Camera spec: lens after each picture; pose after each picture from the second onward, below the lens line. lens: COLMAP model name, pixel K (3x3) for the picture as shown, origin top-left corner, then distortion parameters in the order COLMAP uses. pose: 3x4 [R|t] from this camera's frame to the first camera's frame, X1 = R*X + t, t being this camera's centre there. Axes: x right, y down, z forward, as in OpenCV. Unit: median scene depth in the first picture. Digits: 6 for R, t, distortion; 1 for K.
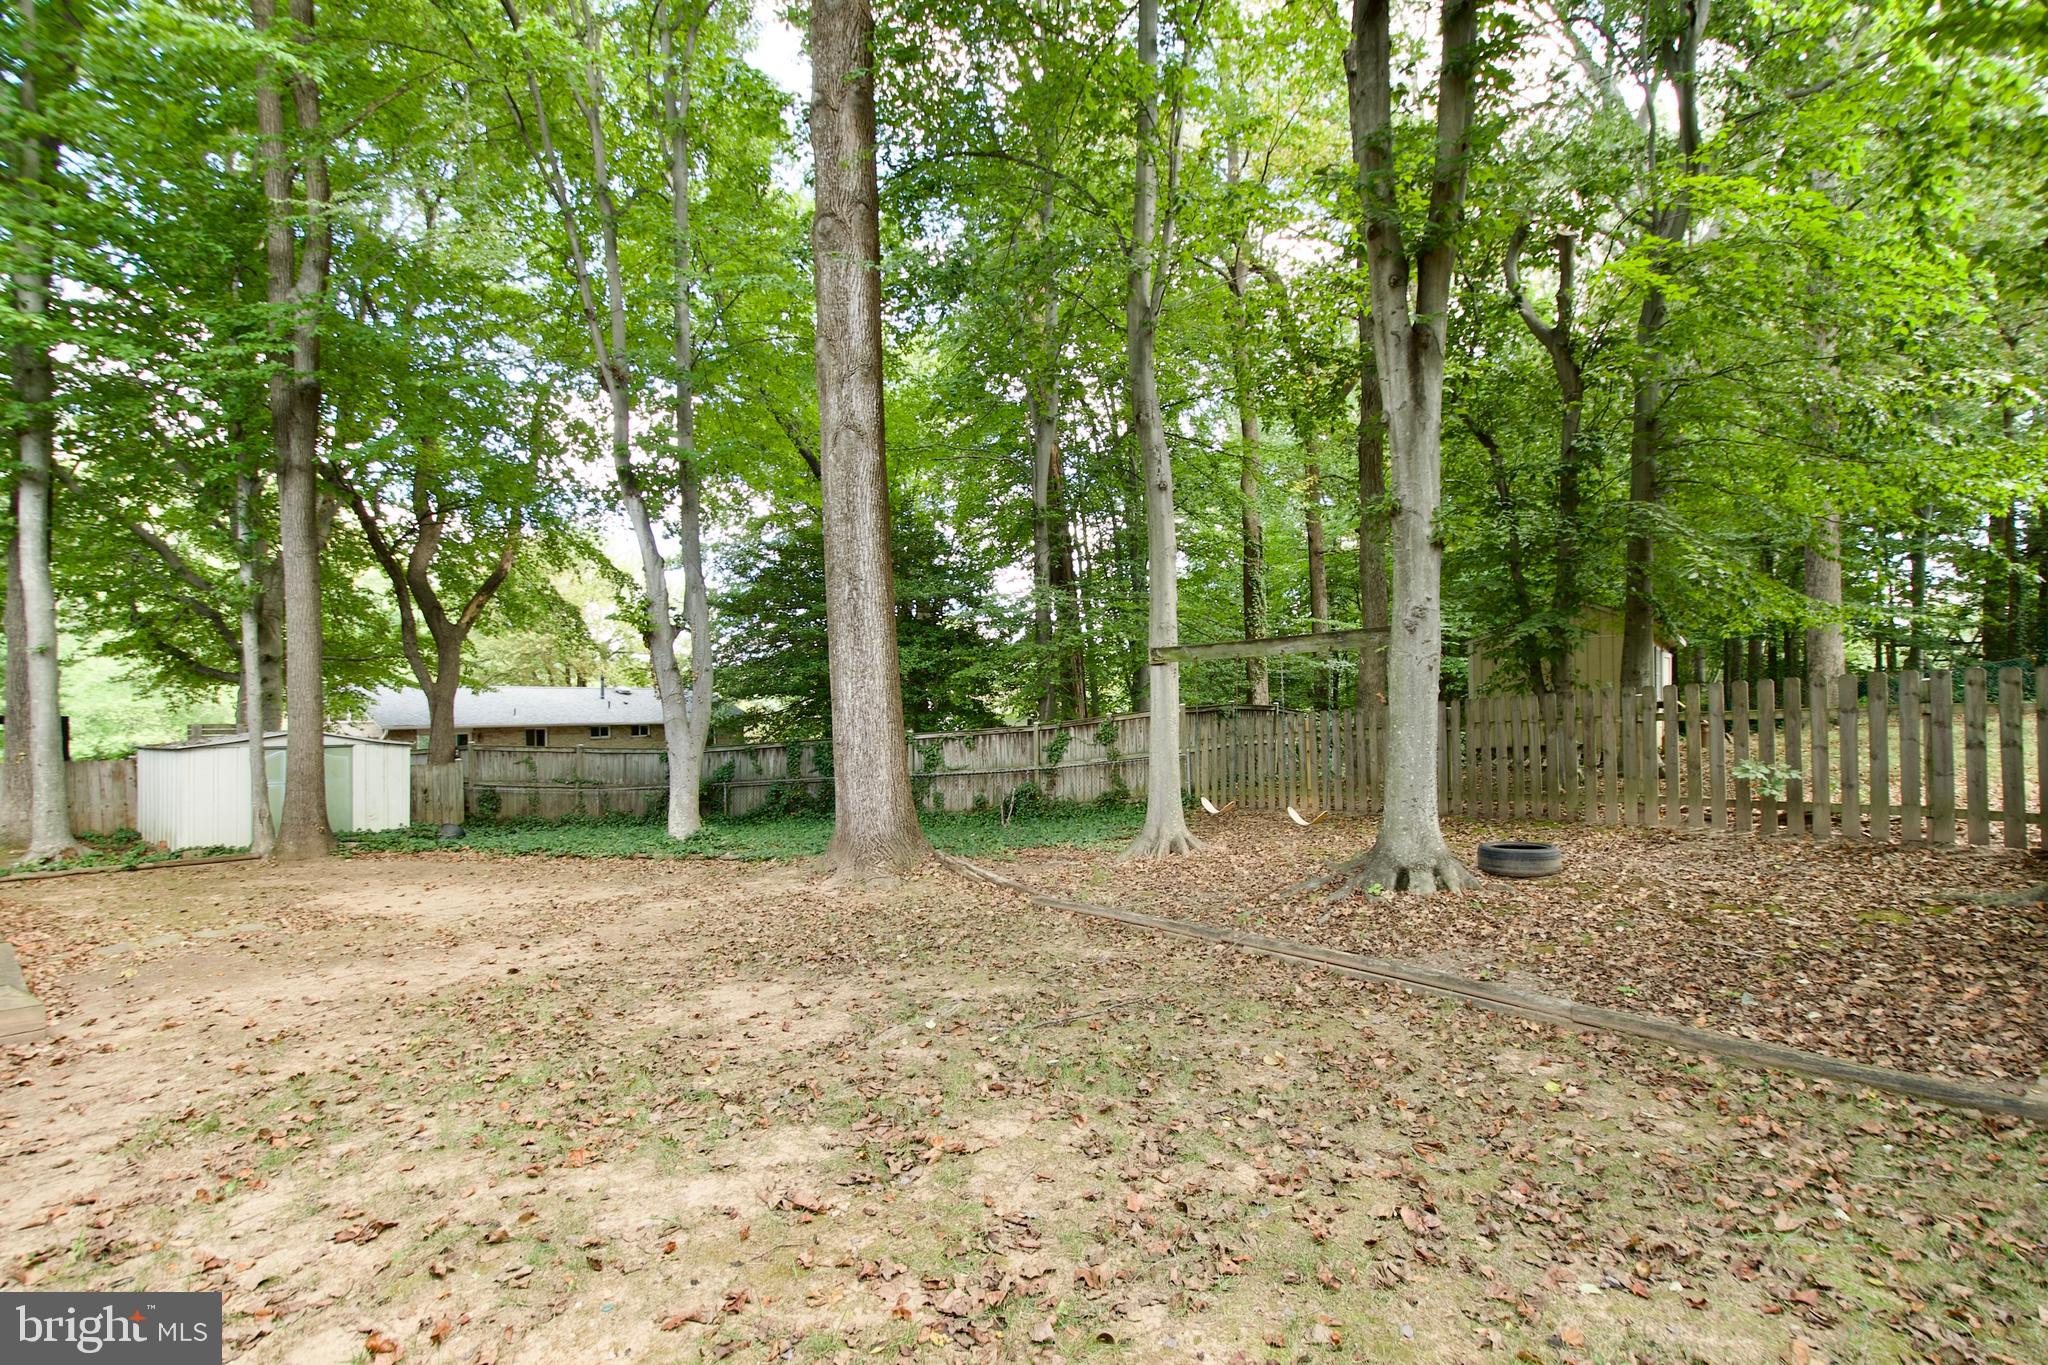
lens RADIAL K [[905.7, 0, 1040.3], [0, 905.7, 713.0], [0, 0, 1]] dist [0.006127, -0.005370]
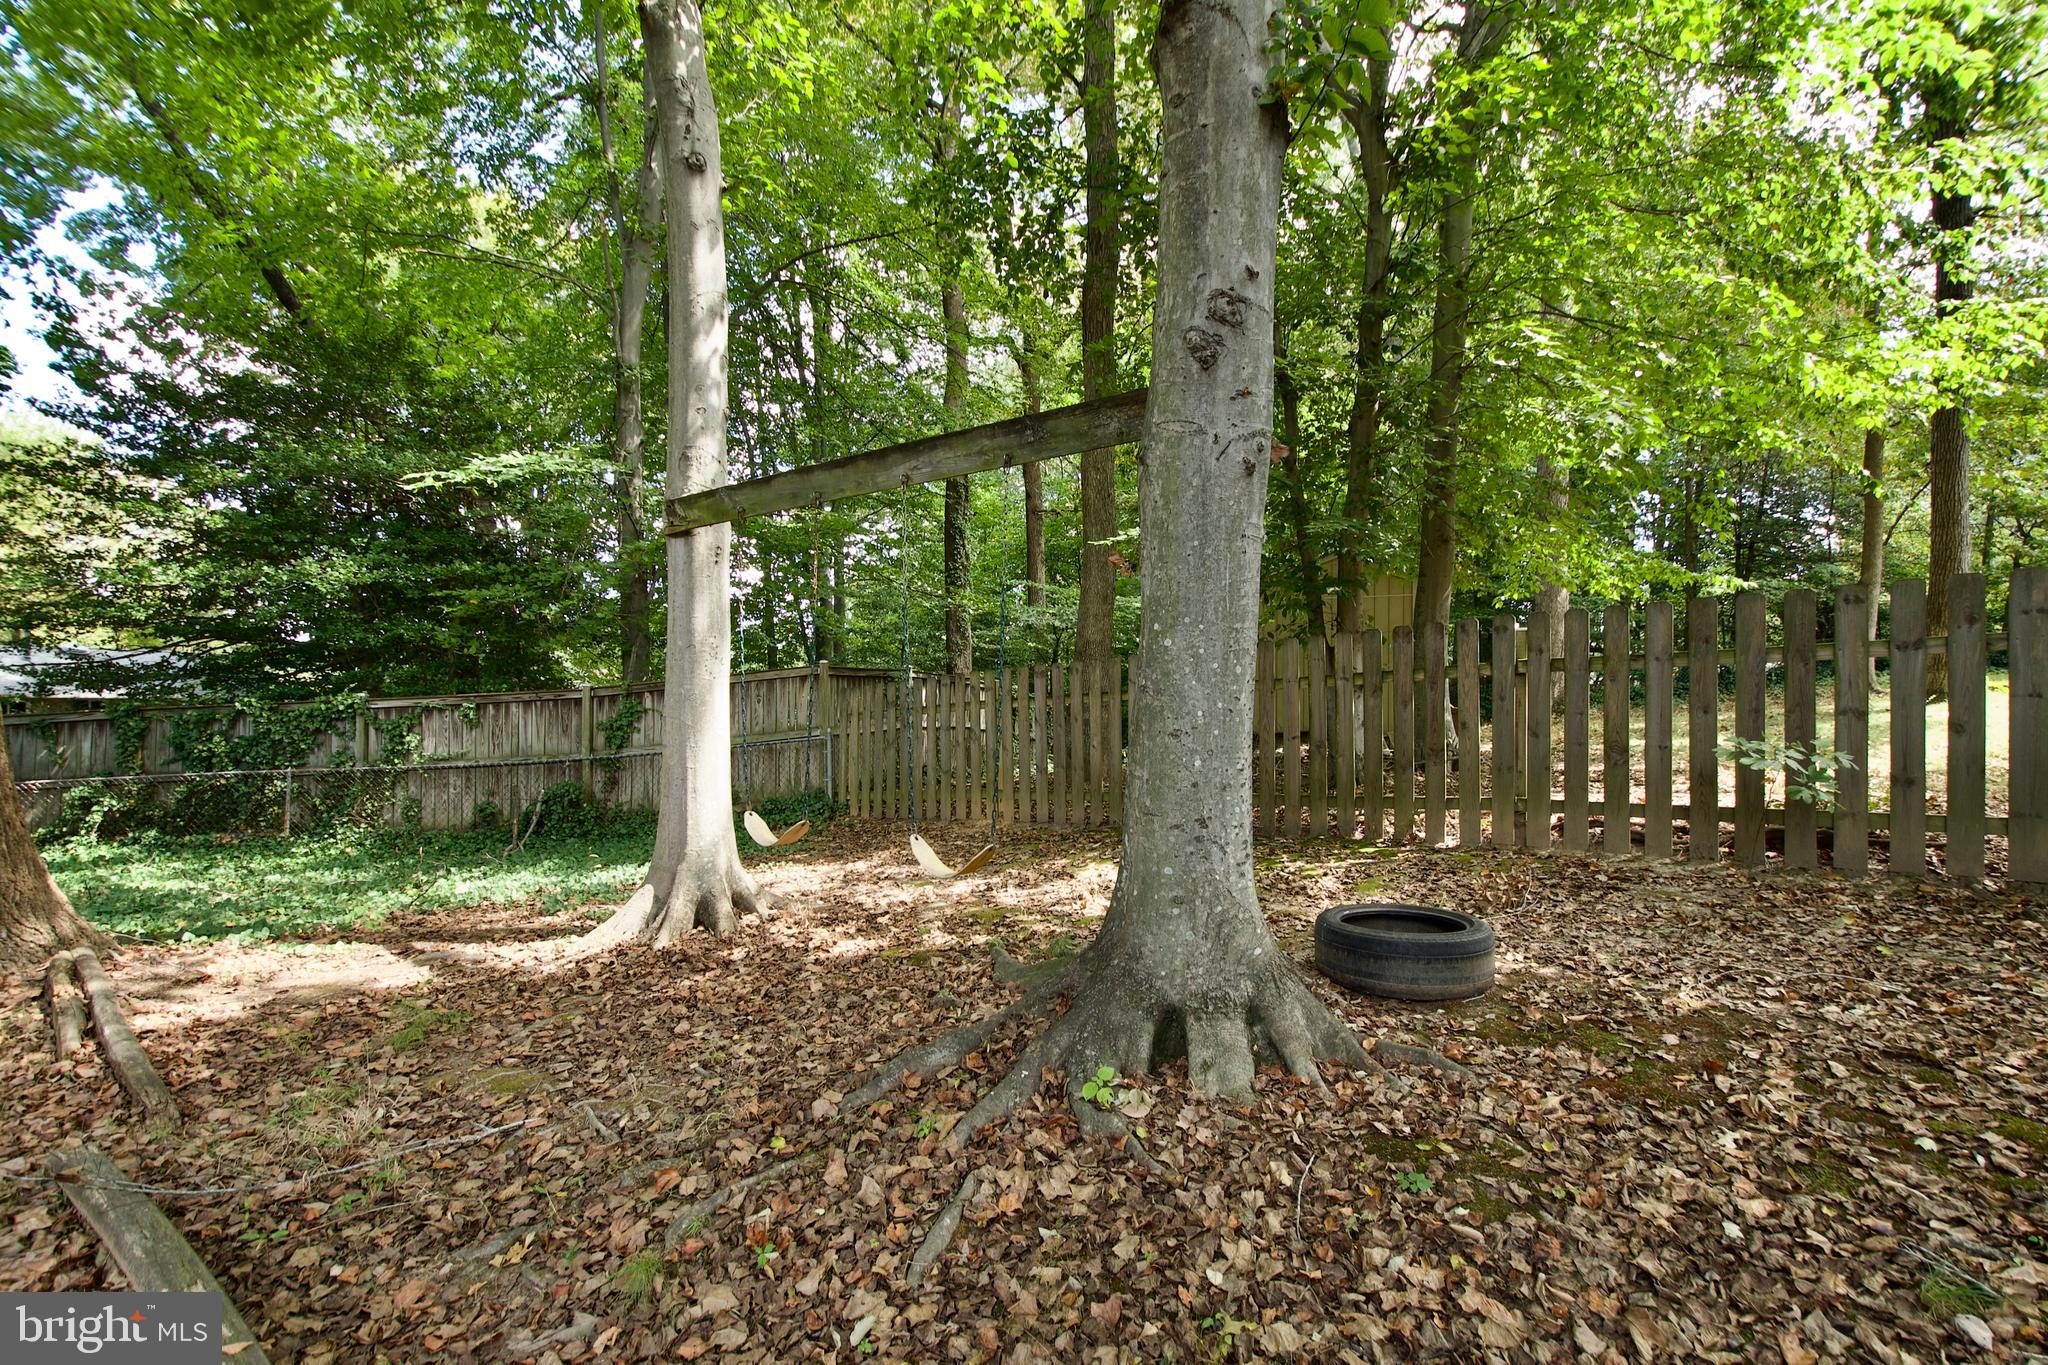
lens RADIAL K [[905.7, 0, 1040.3], [0, 905.7, 713.0], [0, 0, 1]] dist [0.006127, -0.005370]
pose [[0.956825, 0.019630, 0.290001, 0.200307], [-0.020022, 0.999798, -0.001615, 0.044326], [-0.289974, -0.004261, 0.957025, 0.552824]]
